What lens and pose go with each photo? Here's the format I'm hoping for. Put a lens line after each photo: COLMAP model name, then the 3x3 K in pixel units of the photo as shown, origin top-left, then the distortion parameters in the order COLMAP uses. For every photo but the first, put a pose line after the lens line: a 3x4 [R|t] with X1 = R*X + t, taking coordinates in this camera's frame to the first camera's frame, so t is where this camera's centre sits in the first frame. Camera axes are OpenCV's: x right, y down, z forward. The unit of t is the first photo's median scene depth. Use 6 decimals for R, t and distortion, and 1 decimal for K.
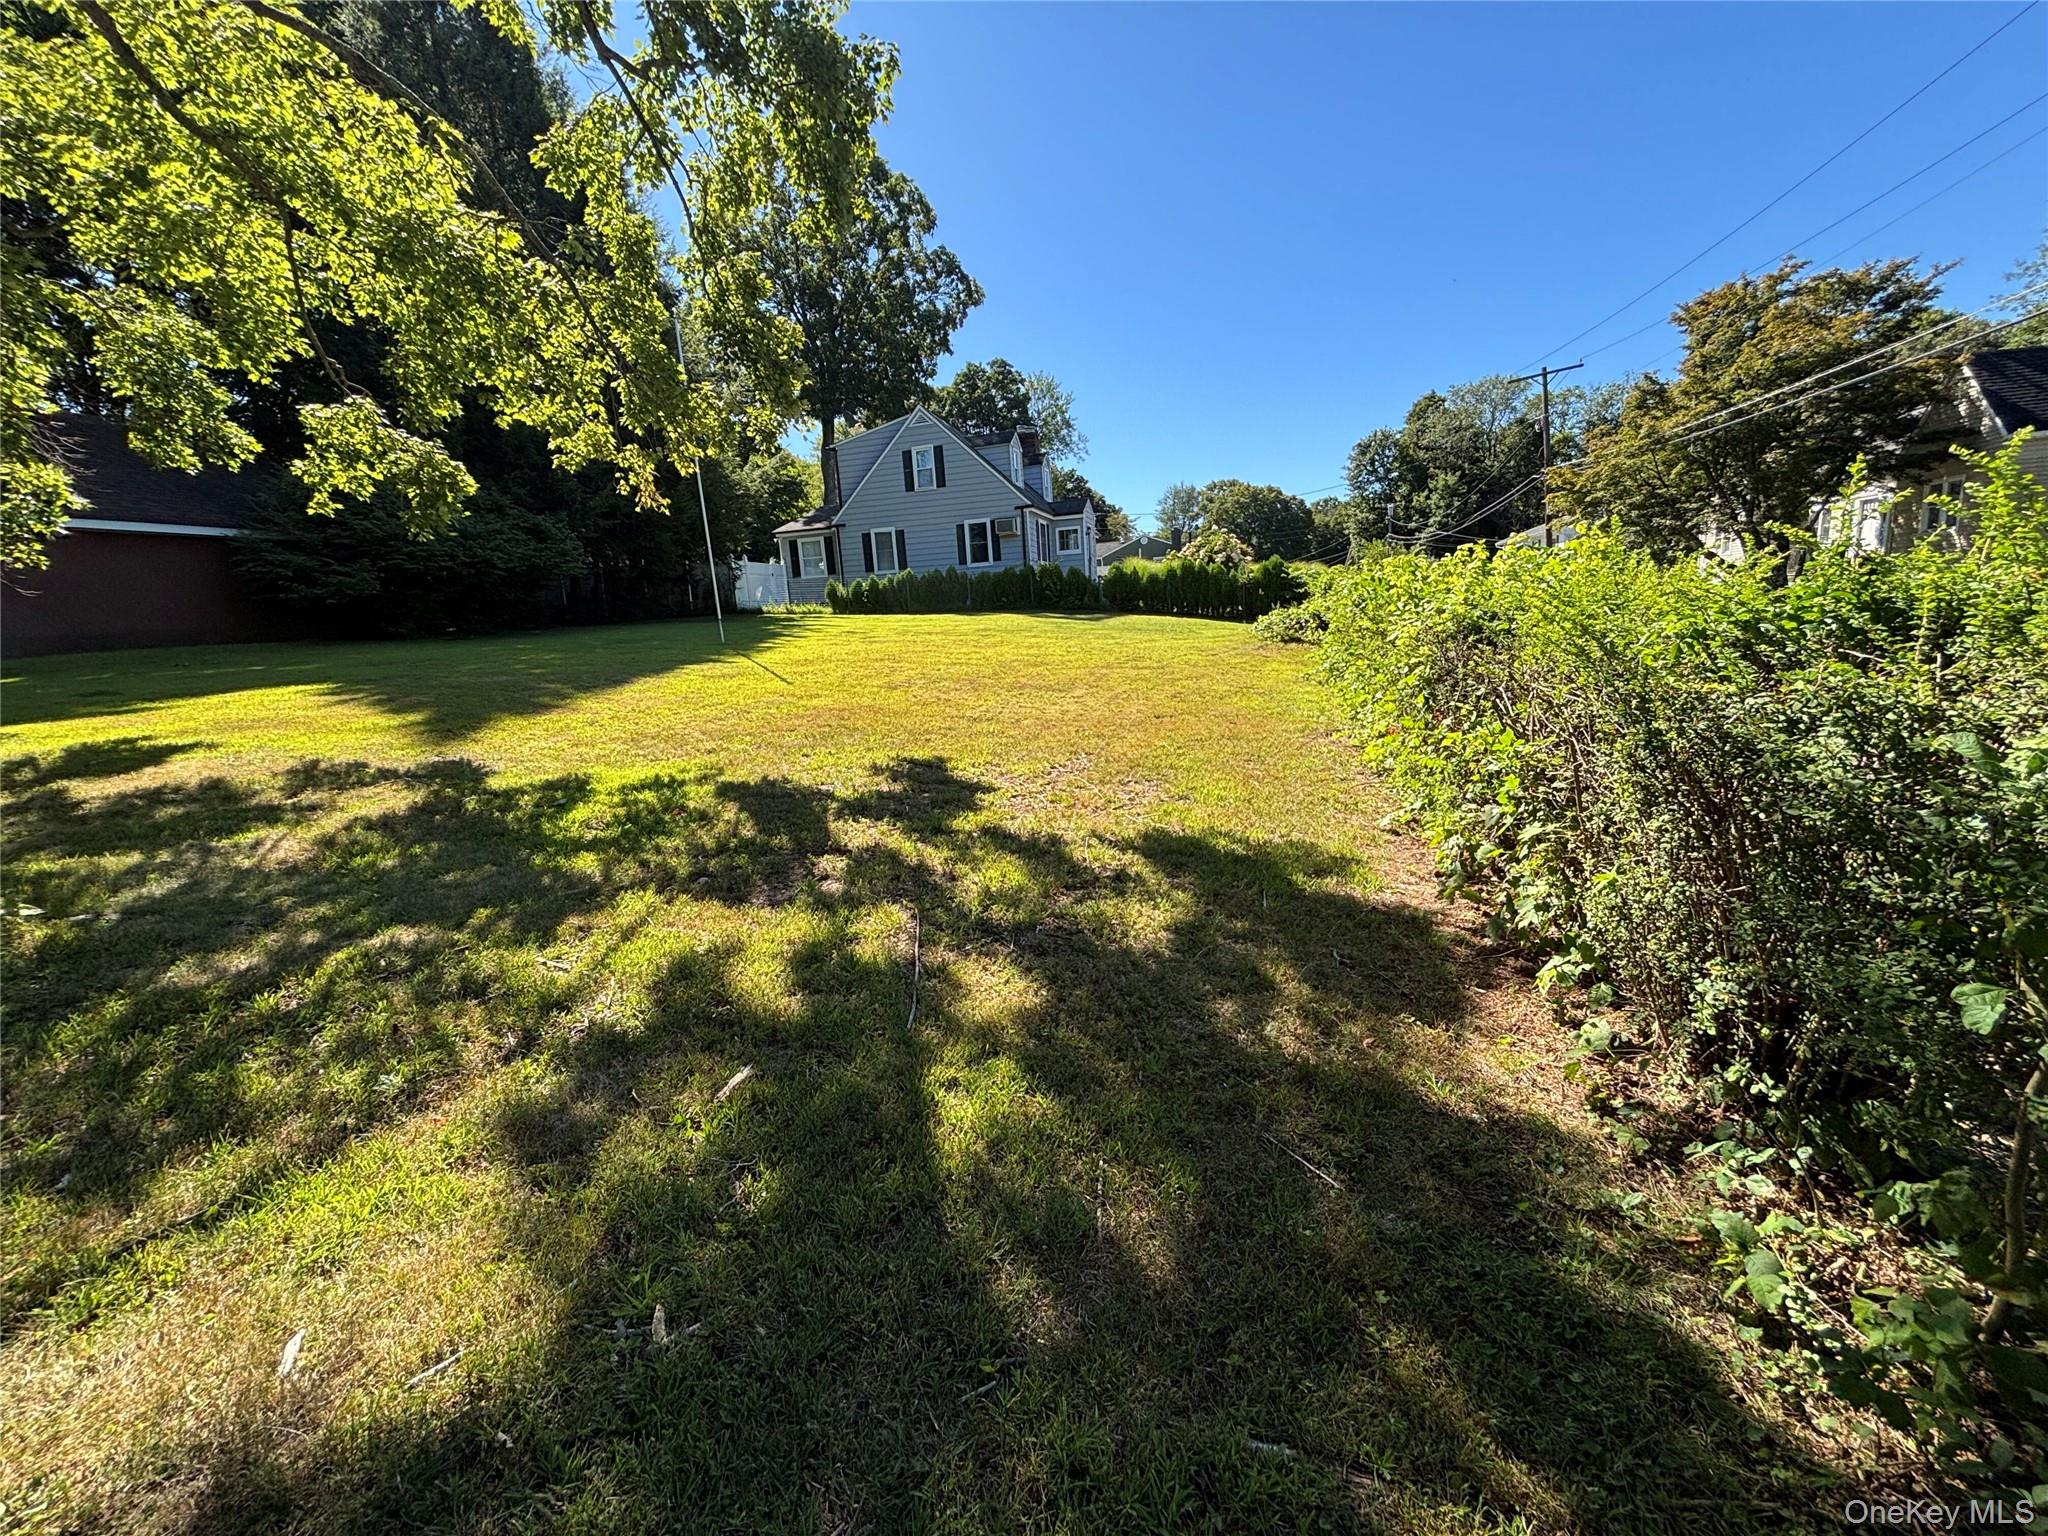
lens RADIAL K [[821.4, 0, 1024.0], [0, 821.4, 768.0], [0, 0, 1]] dist [-0.001005, 0.000716]
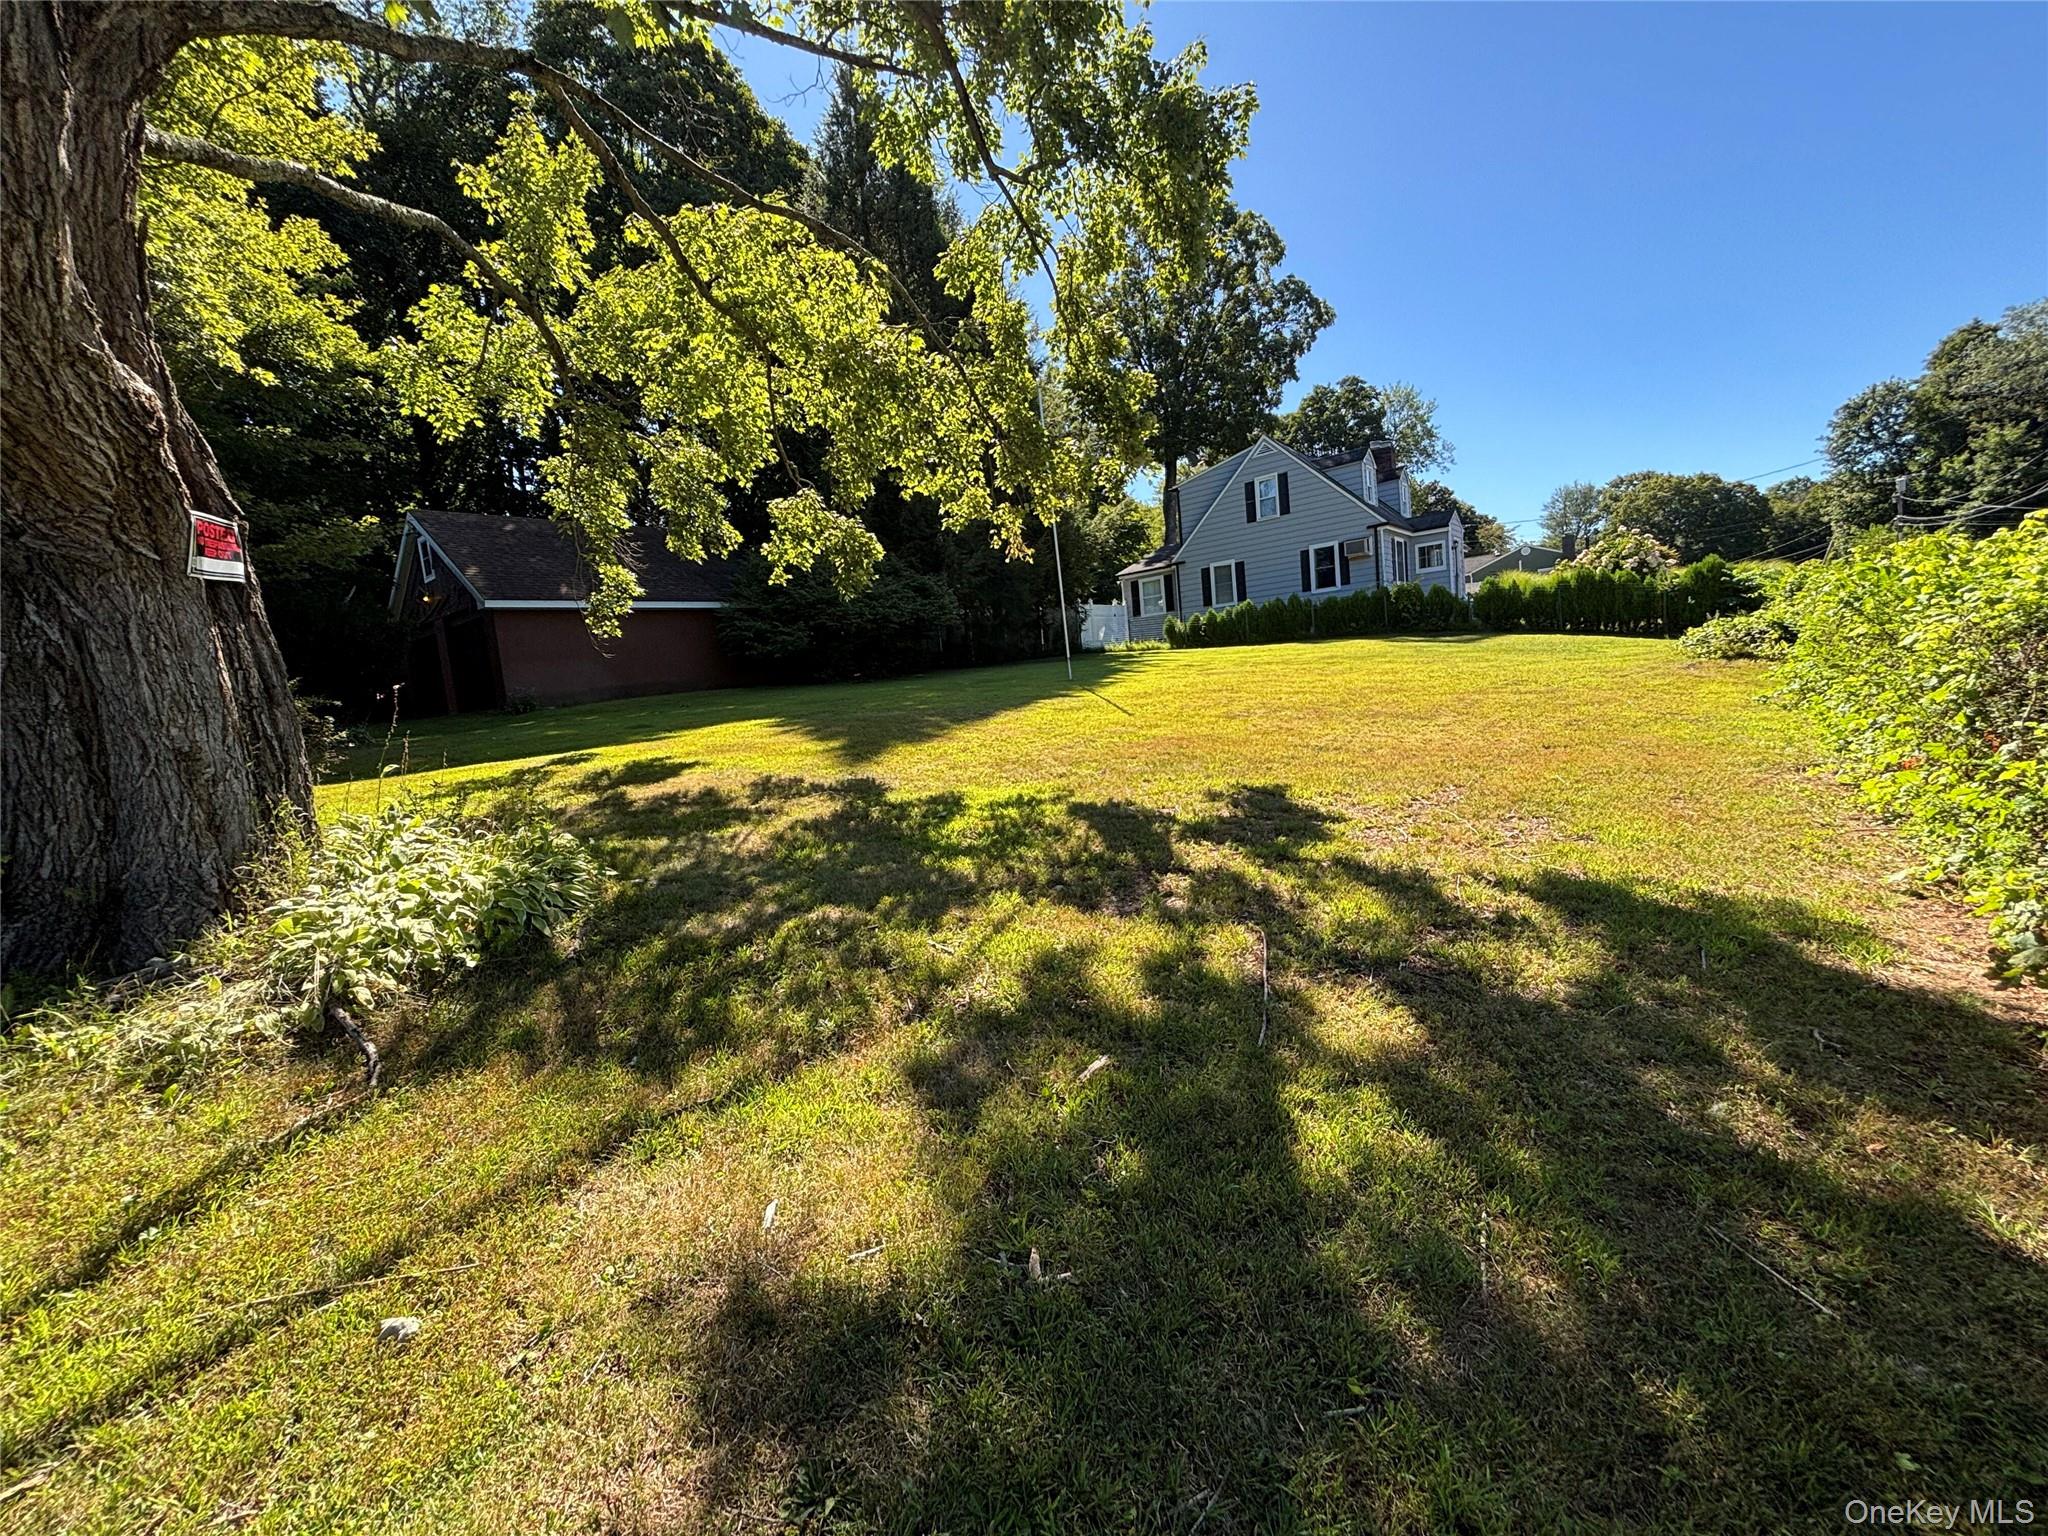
lens RADIAL K [[826.7, 0, 1024.0], [0, 826.7, 768.0], [0, 0, 1]] dist [-0.001953, 0.000783]
pose [[0.921863, 0.013142, -0.387293, -0.010725], [-0.030294, 0.998810, -0.038218, 0.015819], [0.386330, 0.046964, 0.921164, -0.019272]]
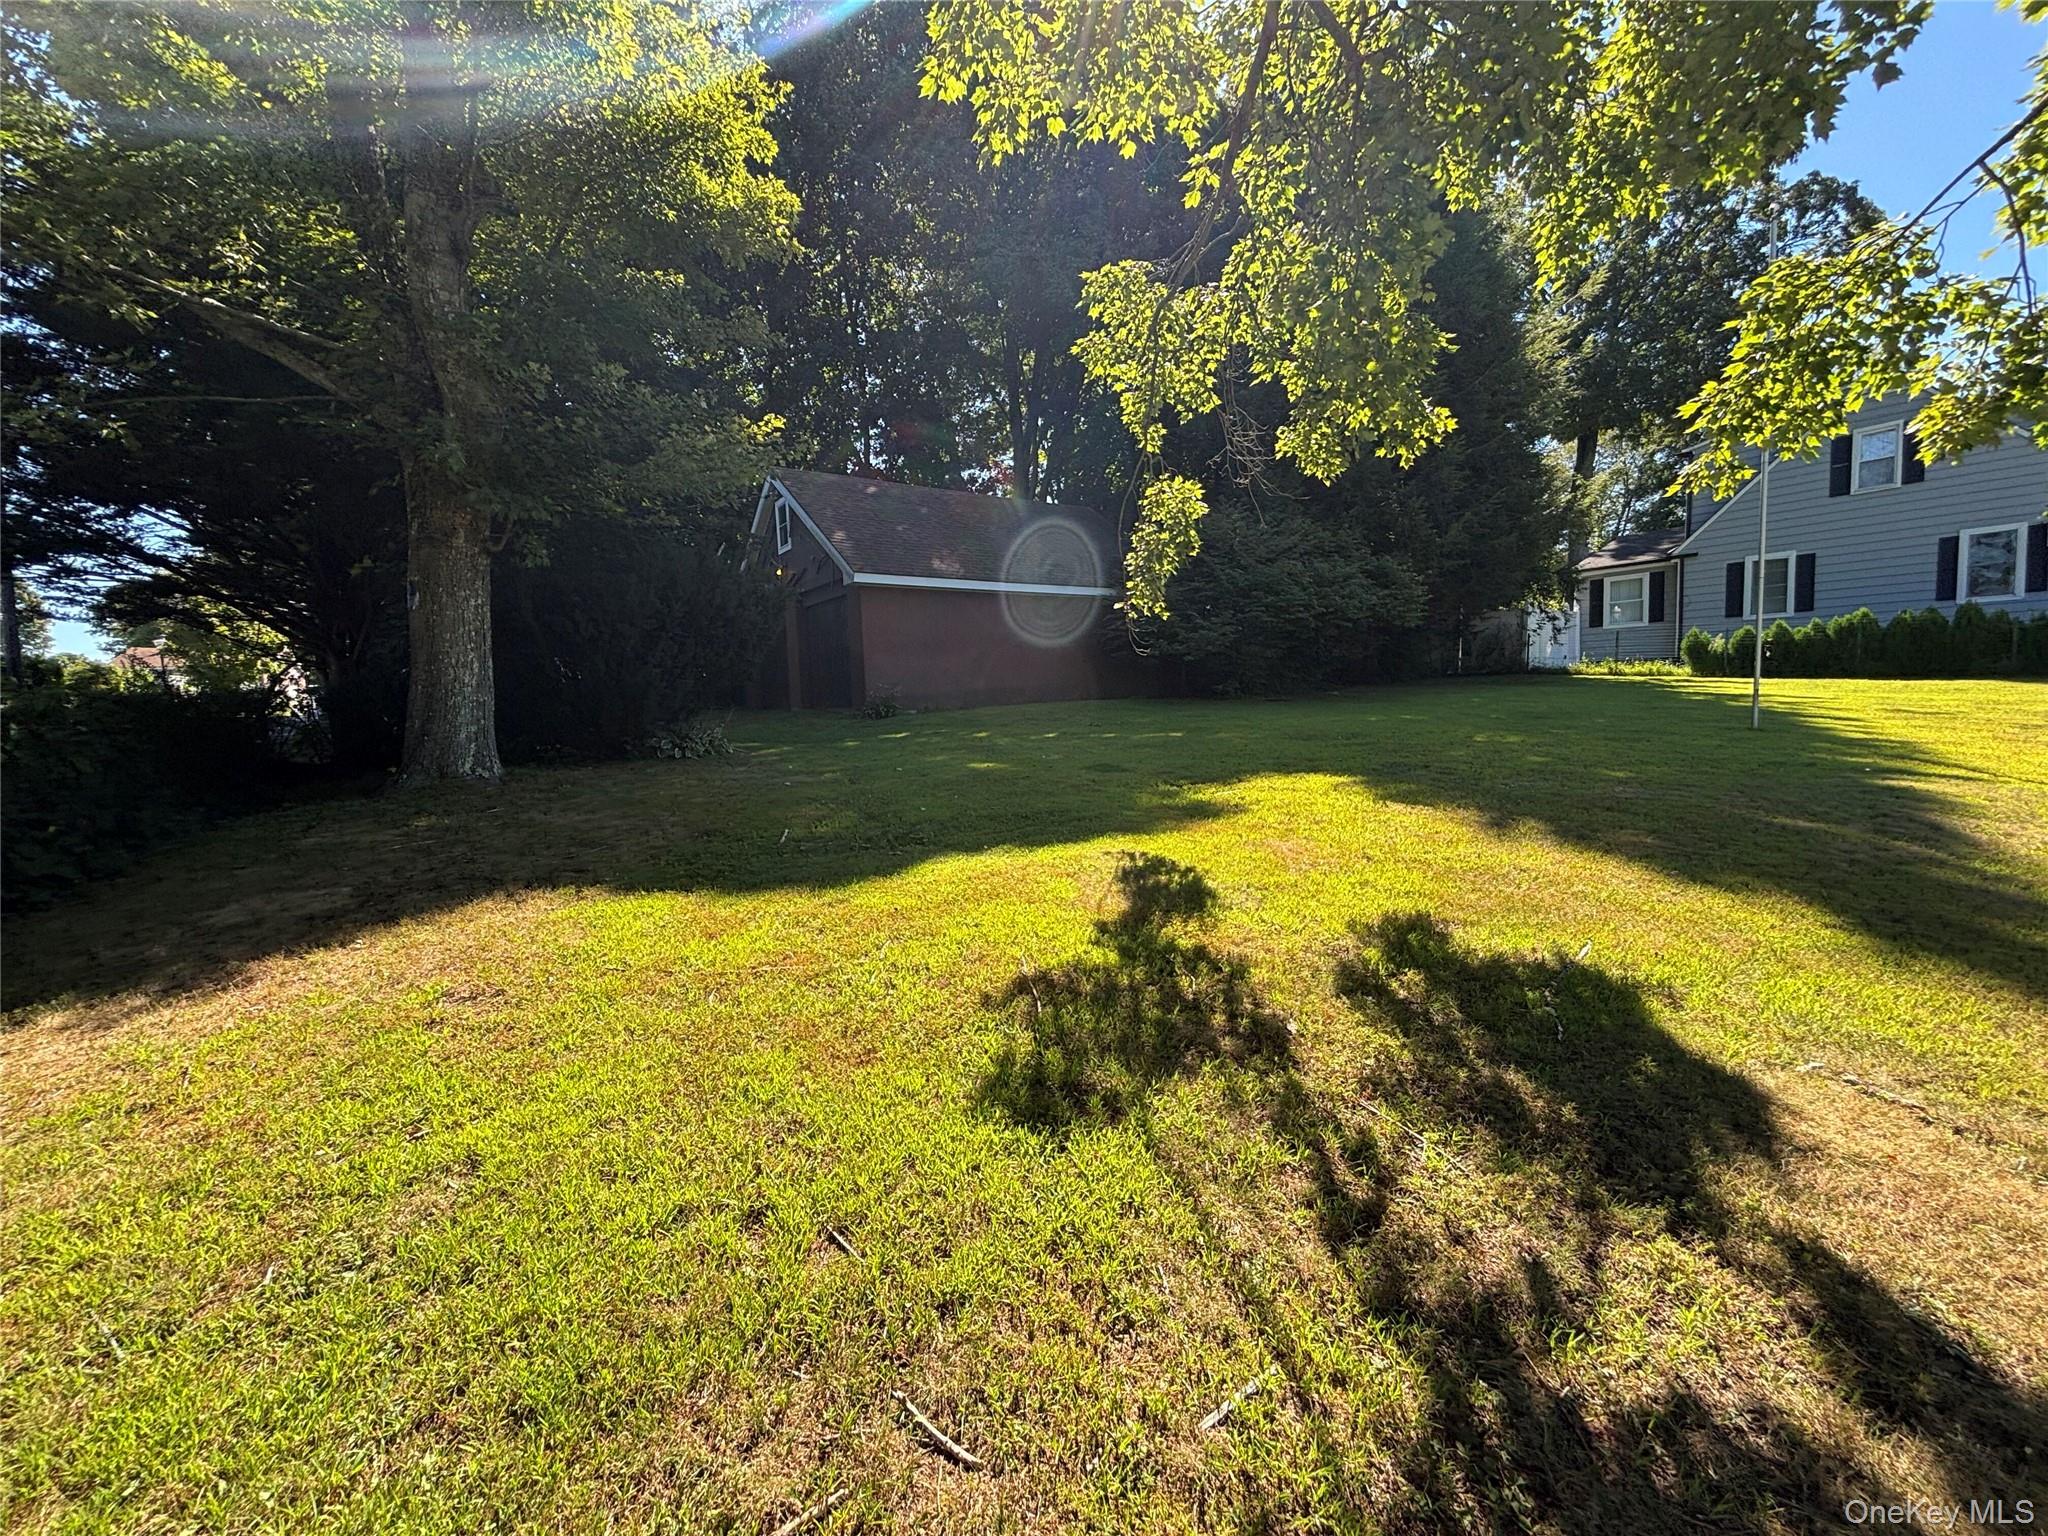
lens RADIAL K [[815.9, 0, 1024.0], [0, 815.9, 768.0], [0, 0, 1]] dist [-0.007012, 0.000452]
pose [[0.782640, 0.086714, -0.616405, -0.905921], [-0.124556, 0.992038, -0.018590, -0.086032], [0.609886, 0.091326, 0.787210, 0.376061]]
